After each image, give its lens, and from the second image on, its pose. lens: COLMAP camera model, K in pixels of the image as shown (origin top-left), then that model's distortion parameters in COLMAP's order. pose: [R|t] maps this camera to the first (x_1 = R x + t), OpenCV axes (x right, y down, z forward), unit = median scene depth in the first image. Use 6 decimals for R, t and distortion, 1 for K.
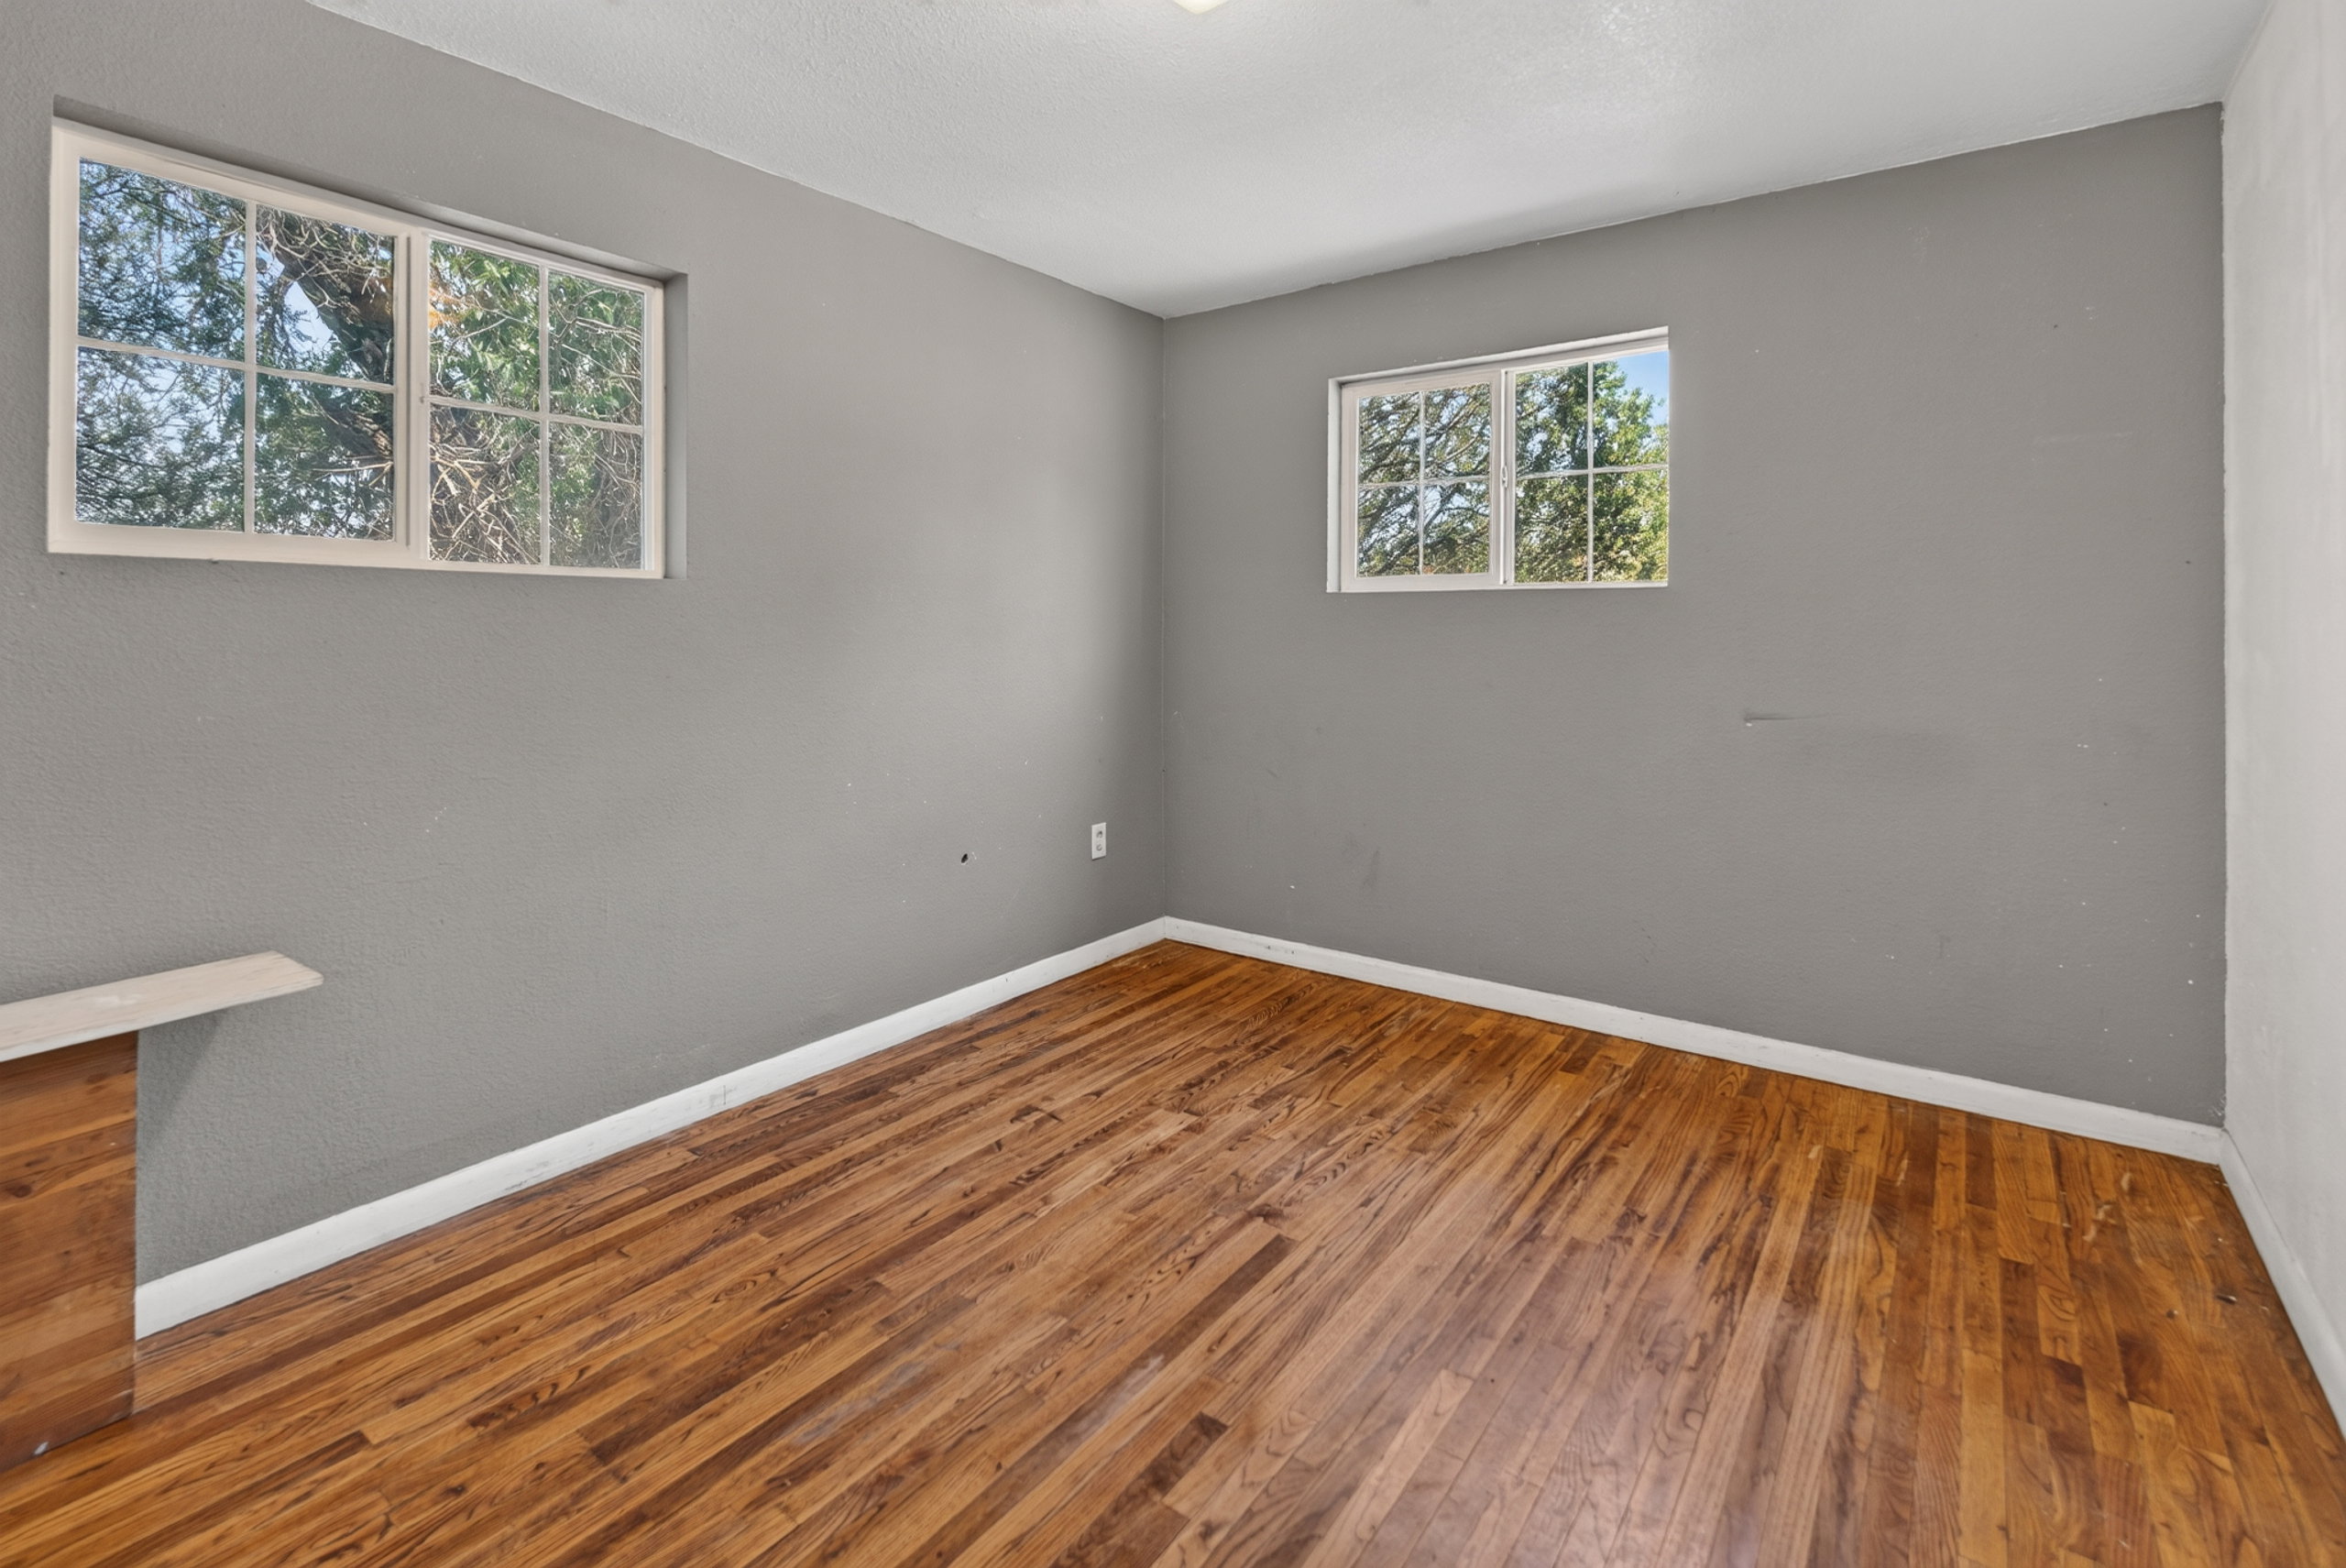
lens RADIAL K [[1057.1, 0, 1169.1], [0, 1057.1, 755.4], [0, 0, 1]] dist [-0.000568, -0.000058]
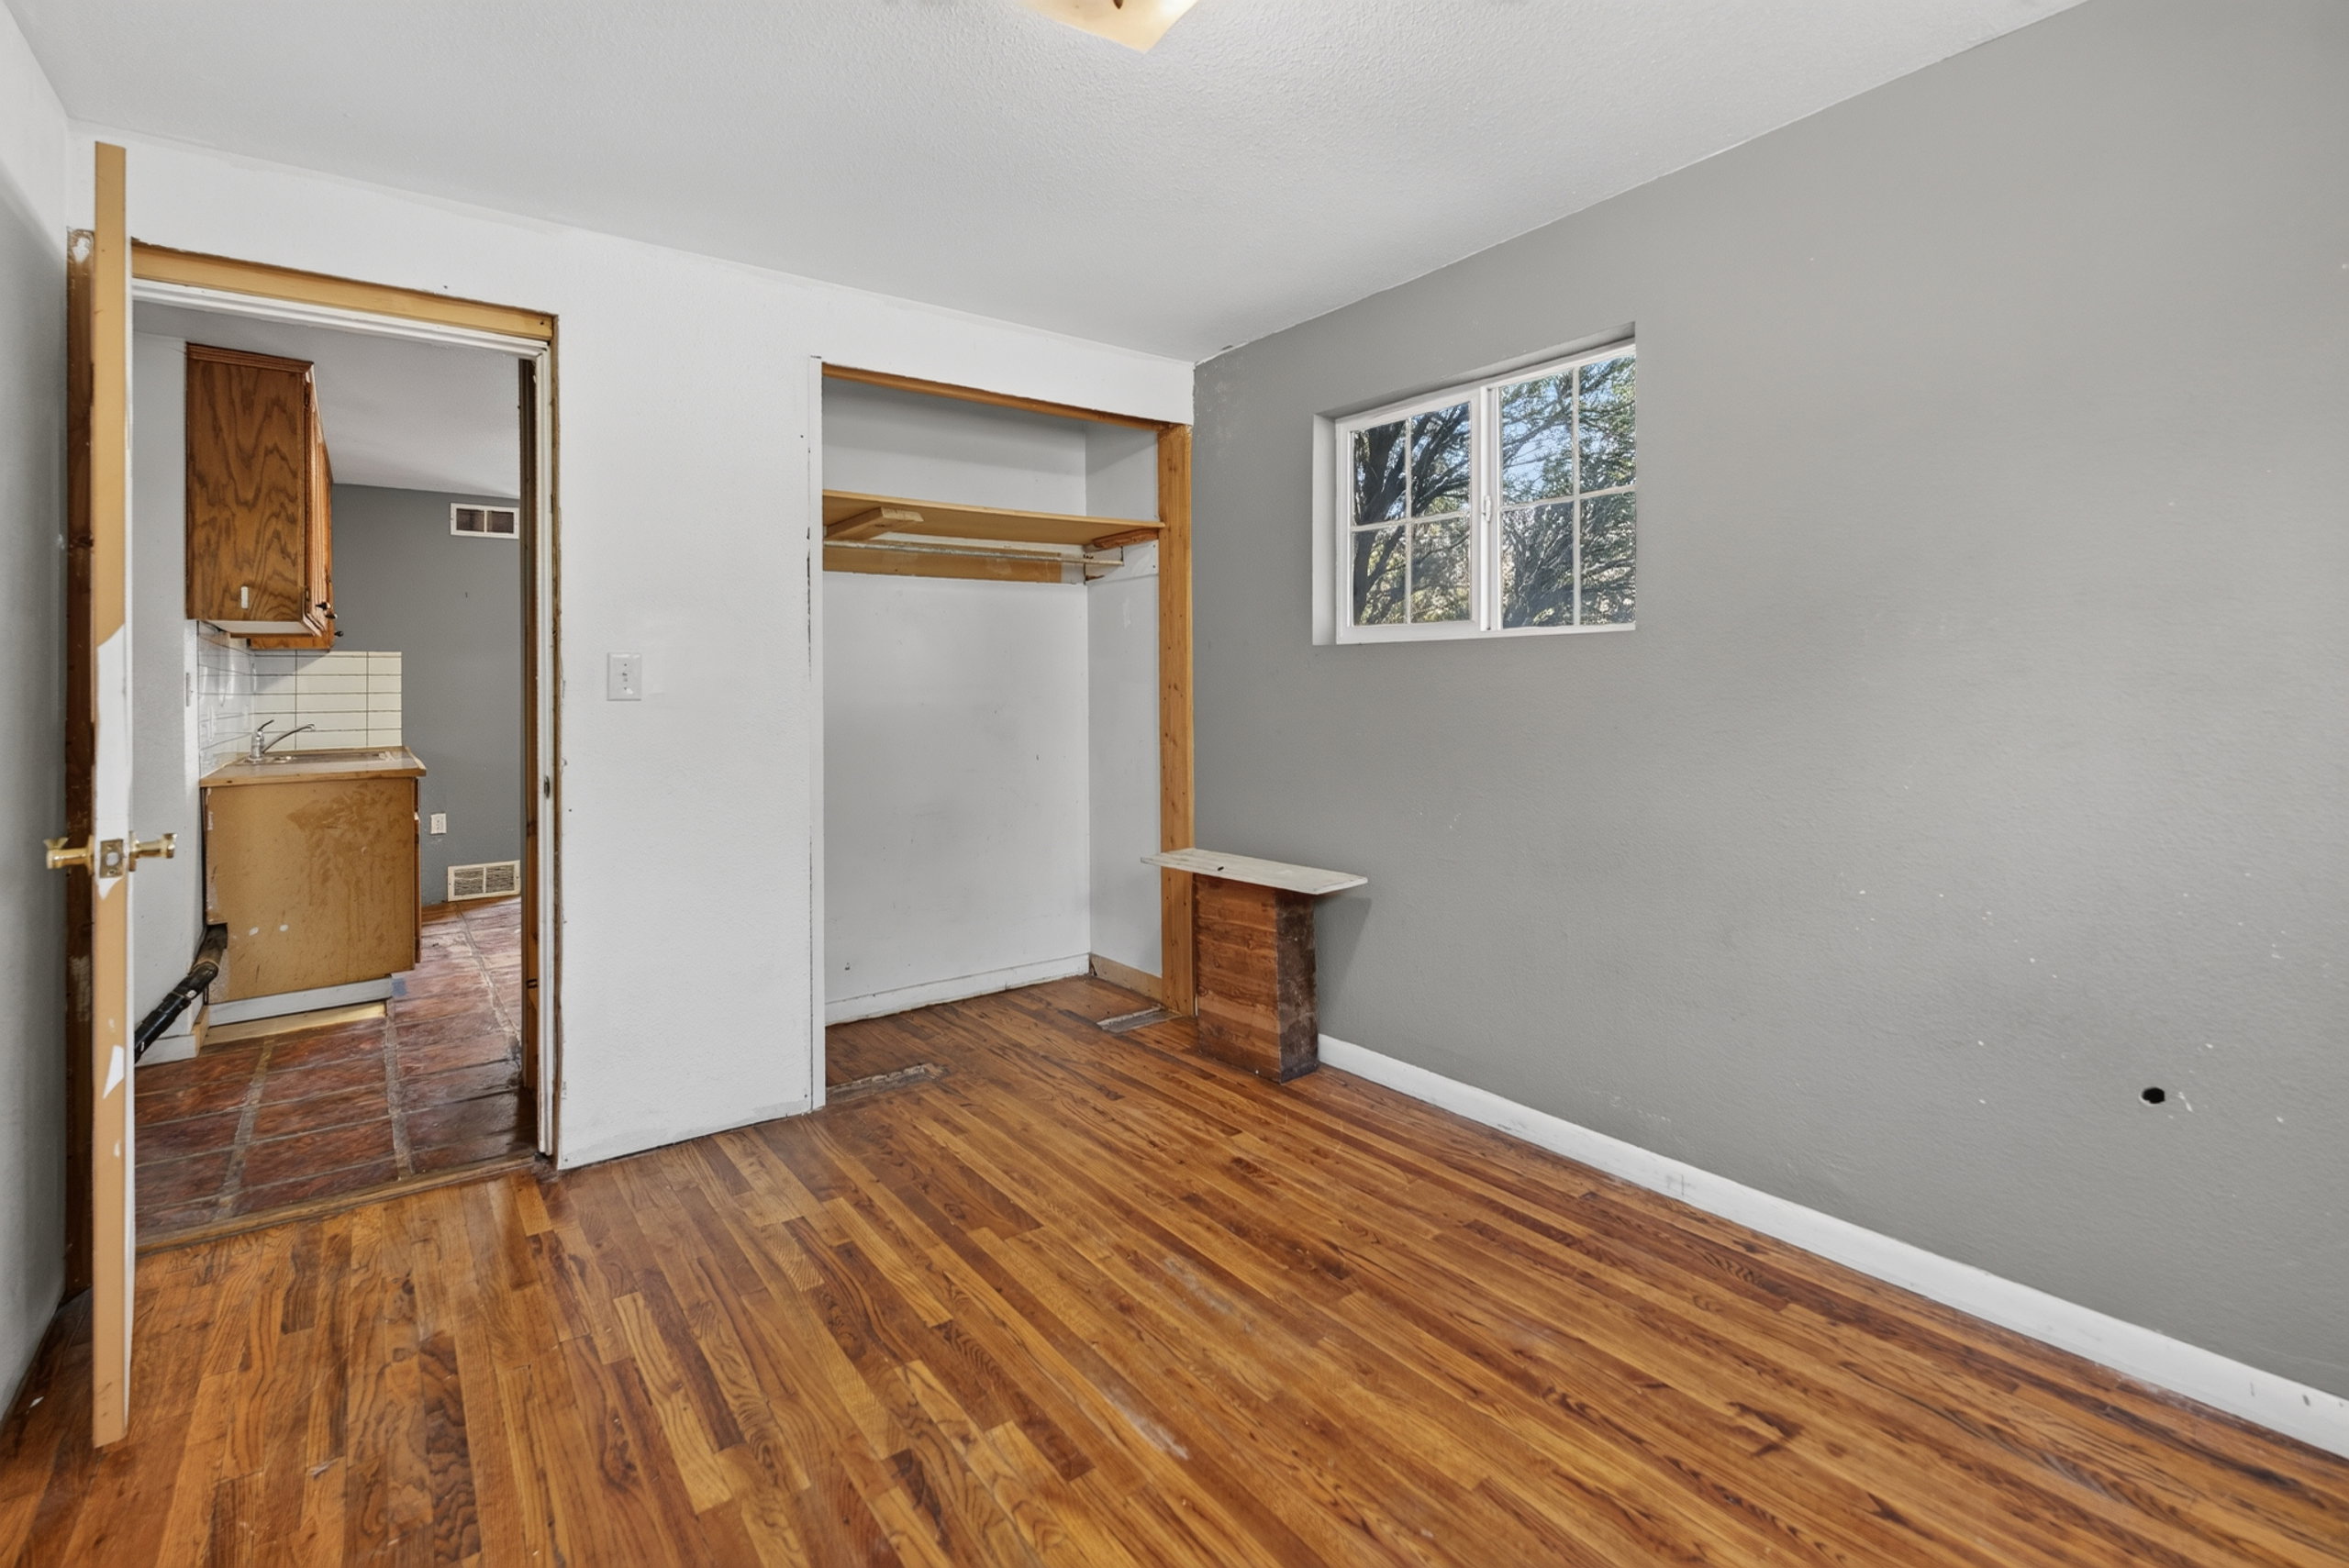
lens RADIAL K [[1058.4, 0, 1170.6], [0, 1058.4, 755.4], [0, 0, 1]] dist [-0.000568, -0.000058]
pose [[-0.268752, 0.068623, -0.960762, 0.743139], [-0.110126, 0.988729, 0.101426, -0.128166], [0.956893, 0.133064, -0.258166, 0.984083]]
